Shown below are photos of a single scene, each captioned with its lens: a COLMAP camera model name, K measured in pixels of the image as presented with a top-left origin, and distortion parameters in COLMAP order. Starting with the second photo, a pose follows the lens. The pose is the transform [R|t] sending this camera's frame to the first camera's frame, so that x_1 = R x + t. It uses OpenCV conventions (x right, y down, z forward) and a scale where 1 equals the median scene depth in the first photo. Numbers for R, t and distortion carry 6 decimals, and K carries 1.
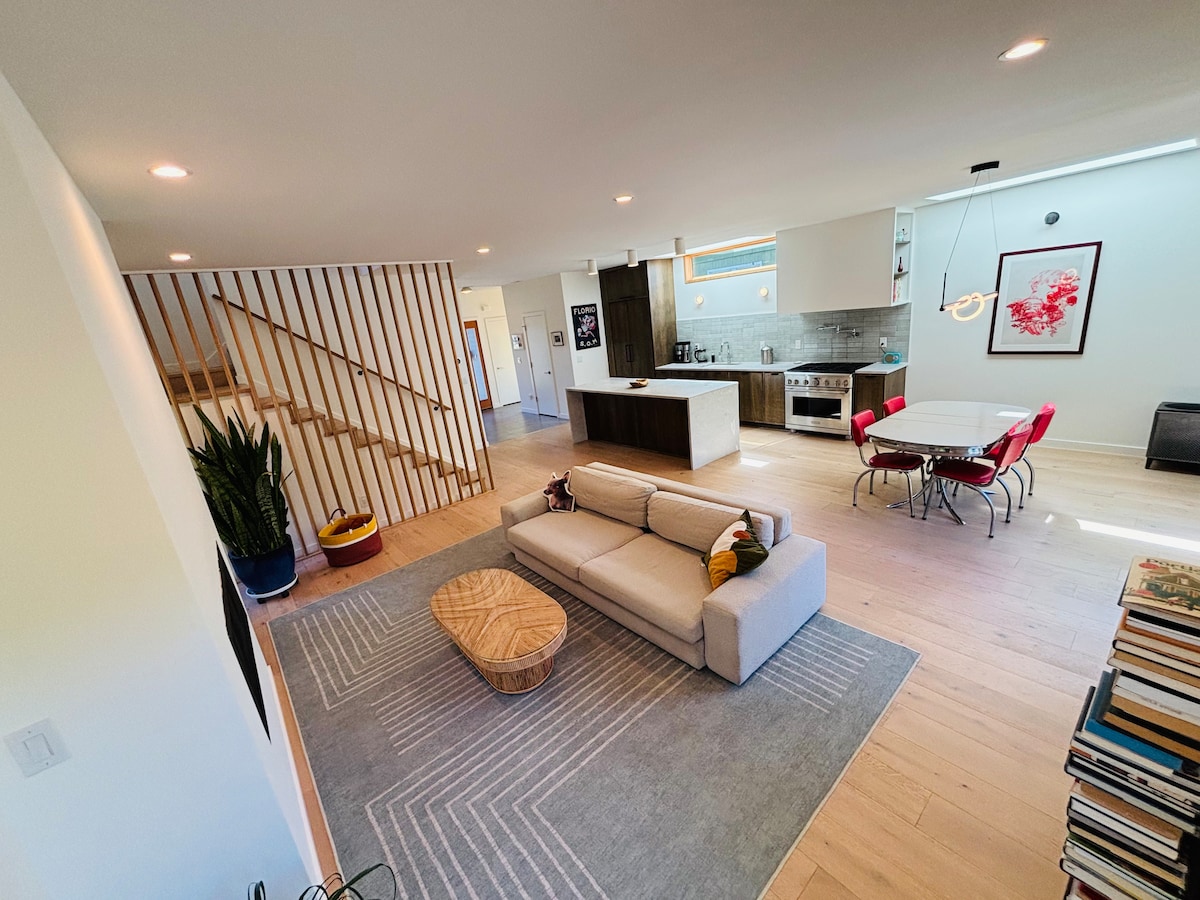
lens RADIAL K [[482.9, 0, 601.7], [0, 482.9, 449.4], [0, 0, 1]] dist [0.000374, -0.001655]
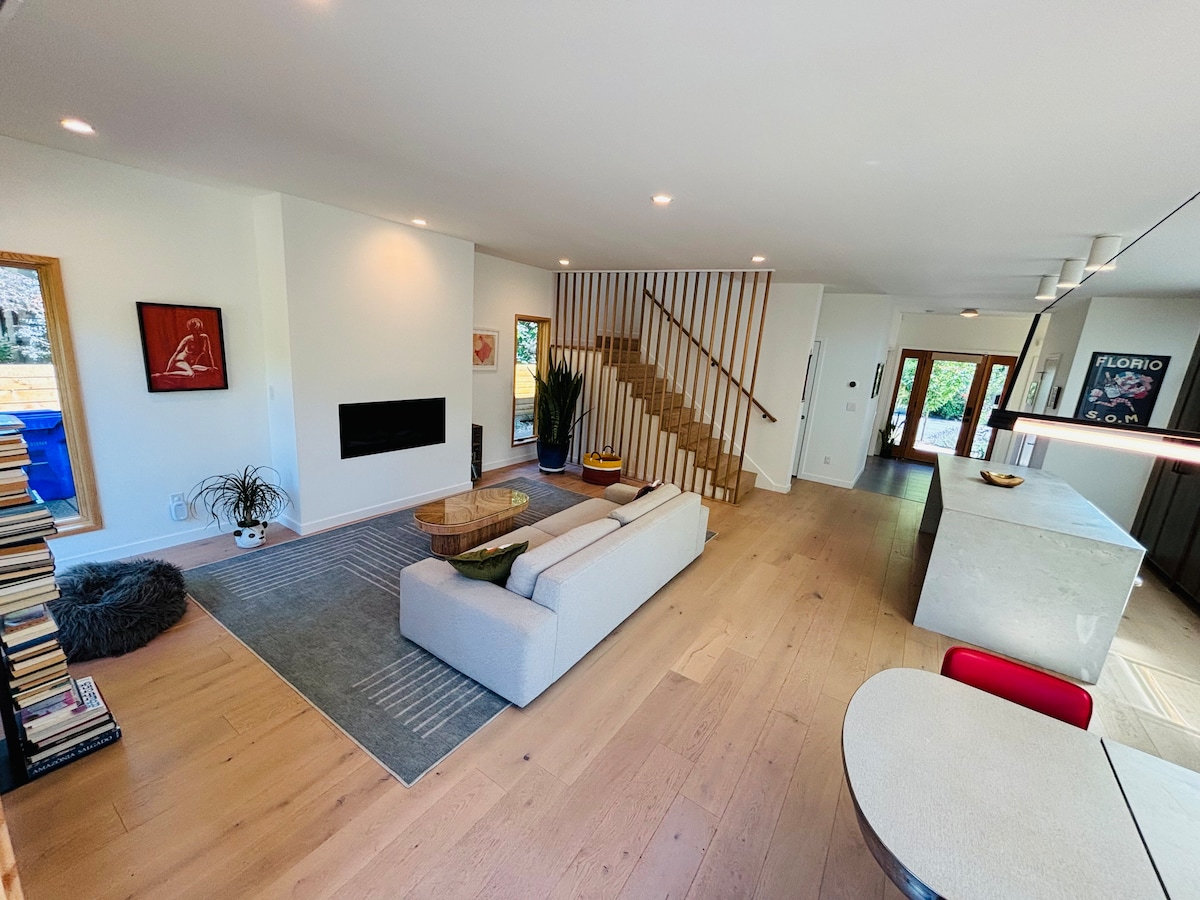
lens RADIAL K [[482.9, 0, 601.7], [0, 482.9, 452.4], [0, 0, 1]] dist [0.000374, -0.001655]
pose [[0.269308, 0.353659, -0.895767, 0.358484], [-0.370324, 0.896645, 0.242670, -0.097301], [0.889007, 0.266371, 0.372442, 0.245686]]
